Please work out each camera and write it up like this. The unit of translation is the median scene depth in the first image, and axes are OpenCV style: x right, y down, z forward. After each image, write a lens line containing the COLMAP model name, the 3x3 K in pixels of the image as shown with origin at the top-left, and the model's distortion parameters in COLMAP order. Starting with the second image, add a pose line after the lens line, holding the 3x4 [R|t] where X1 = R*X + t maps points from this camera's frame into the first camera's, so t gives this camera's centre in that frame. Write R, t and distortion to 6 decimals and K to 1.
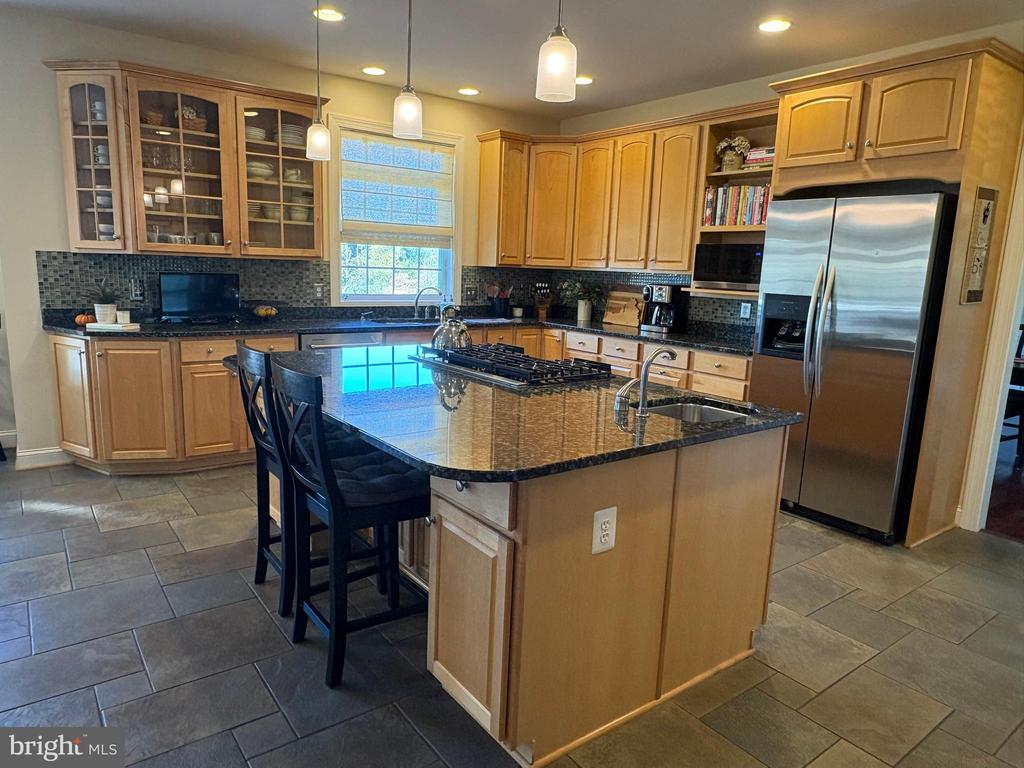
lens RADIAL K [[659.9, 0, 519.6], [0, 659.9, 391.1], [0, 0, 1]] dist [-0.020990, 0.006883]
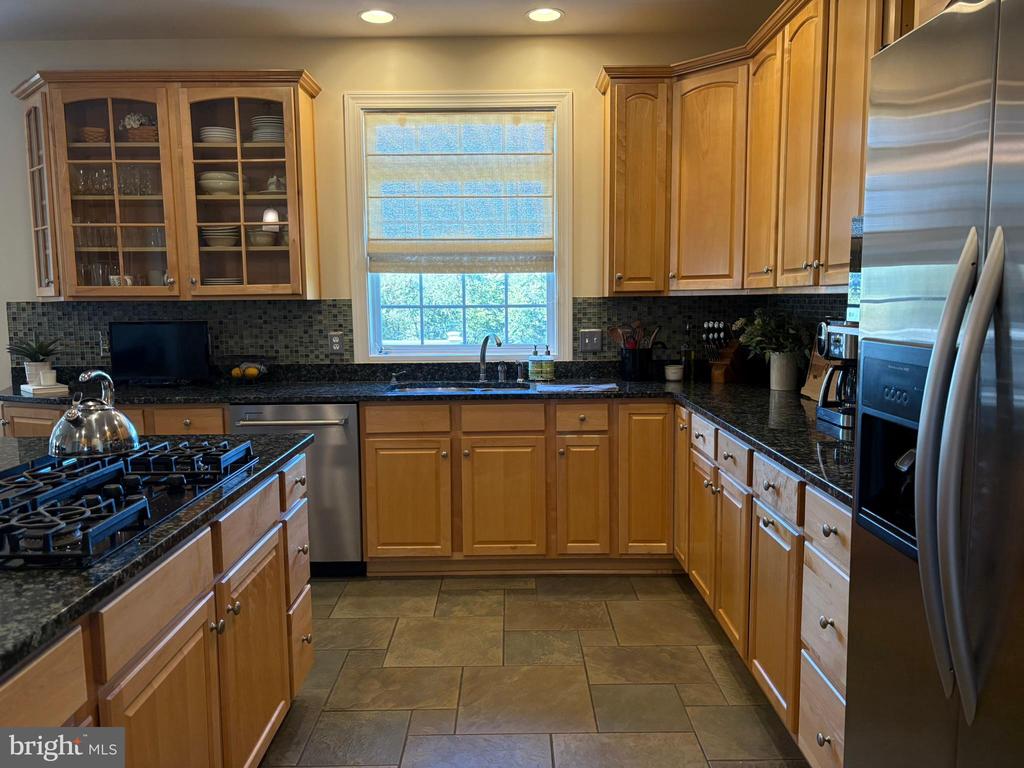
lens RADIAL K [[787.8, 0, 520.0], [0, 787.8, 388.4], [0, 0, 1]] dist [0.003595, -0.020291]
pose [[0.801464, 0.023482, -0.597582, 0.410042], [-0.072624, 0.995655, -0.058278, -0.076006], [0.593617, 0.090106, 0.799687, 0.503433]]
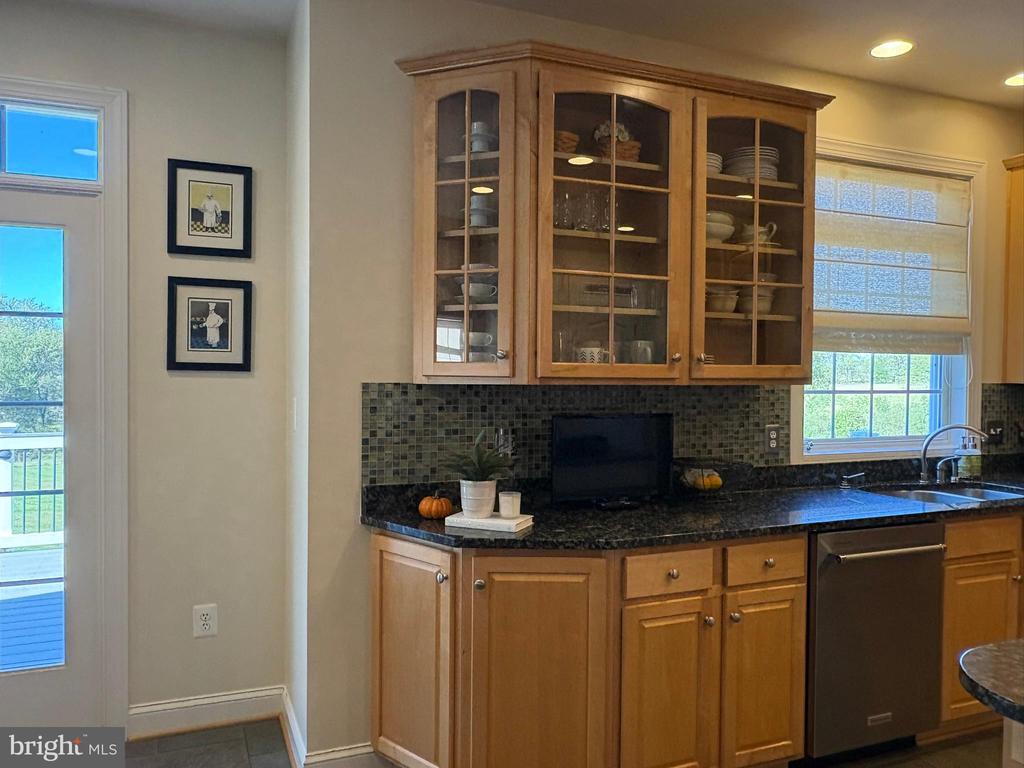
lens RADIAL K [[787.8, 0, 512.6], [0, 787.8, 380.1], [0, 0, 1]] dist [0.003595, -0.020291]
pose [[0.967380, -0.027394, -0.251845, -0.395052], [-0.017917, 0.984248, -0.175881, -0.089519], [0.252697, 0.174656, 0.951651, 0.346038]]
